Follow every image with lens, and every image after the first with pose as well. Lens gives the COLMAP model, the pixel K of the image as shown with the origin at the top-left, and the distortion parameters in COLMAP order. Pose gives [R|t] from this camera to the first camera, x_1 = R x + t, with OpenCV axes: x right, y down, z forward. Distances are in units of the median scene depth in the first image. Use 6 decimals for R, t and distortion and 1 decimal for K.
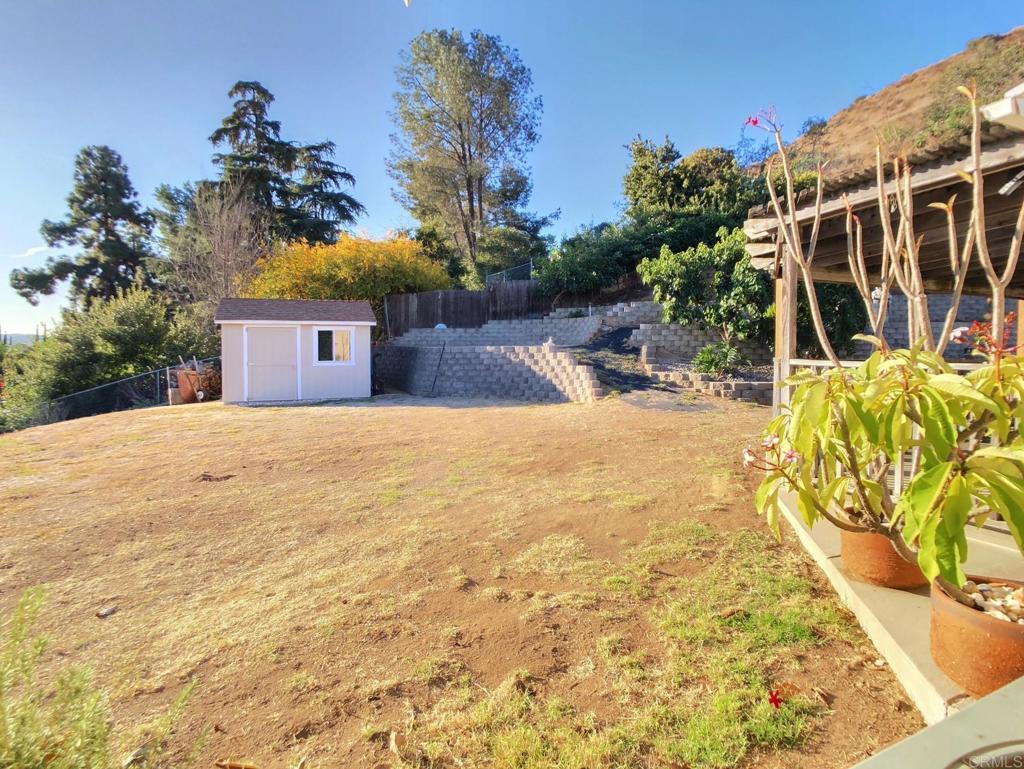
lens RADIAL K [[568.9, 0, 516.6], [0, 568.9, 372.3], [0, 0, 1]] dist [-0.027815, 0.000349]
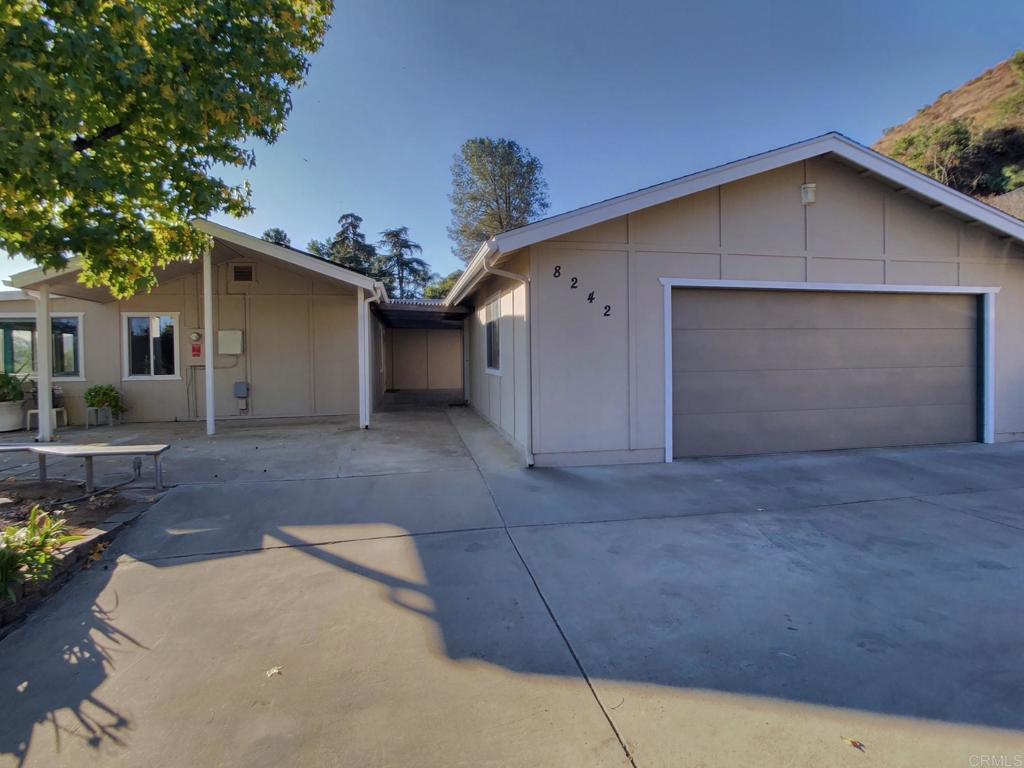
lens RADIAL K [[568.9, 0, 516.6], [0, 568.9, 371.8], [0, 0, 1]] dist [-0.027815, 0.000349]
pose [[0.973353, -0.011096, -0.229043, 0.333533], [0.009371, 0.999919, -0.008617, 0.012759], [0.229120, 0.006241, 0.973378, -0.470391]]
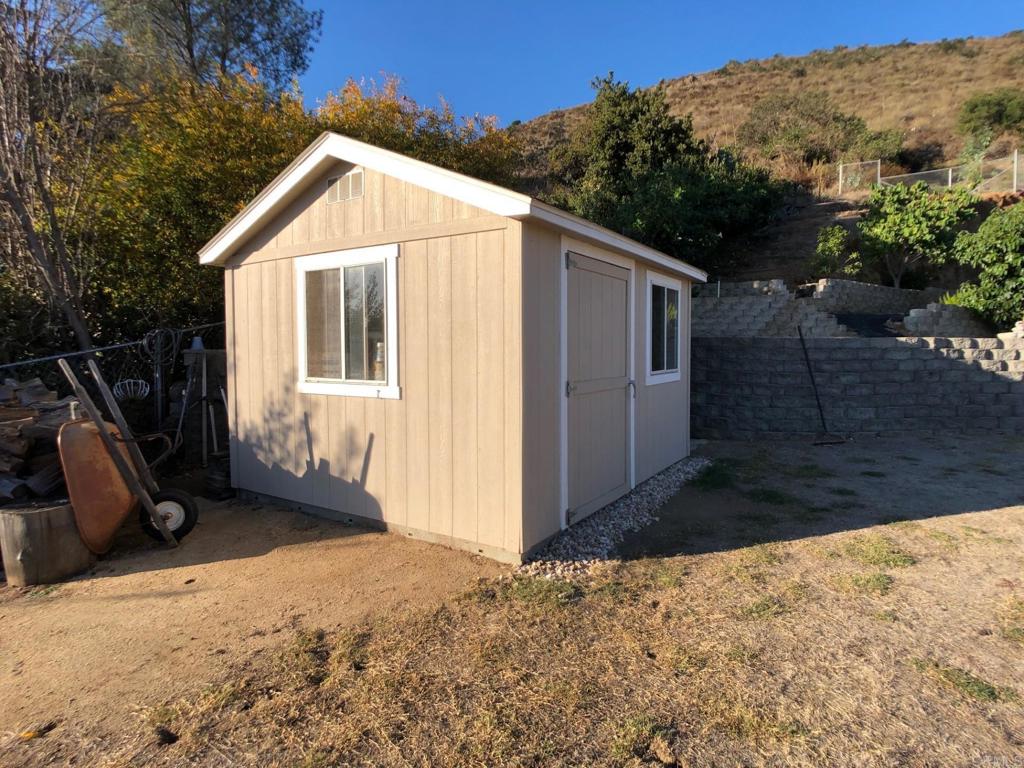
lens RADIAL K [[568.9, 0, 516.6], [0, 568.9, 371.8], [0, 0, 1]] dist [-0.027815, 0.000349]
pose [[0.815054, -0.022719, 0.578940, -0.235384], [0.019444, 0.999741, 0.011858, -0.009595], [-0.579059, 0.001592, 0.815284, 0.288277]]
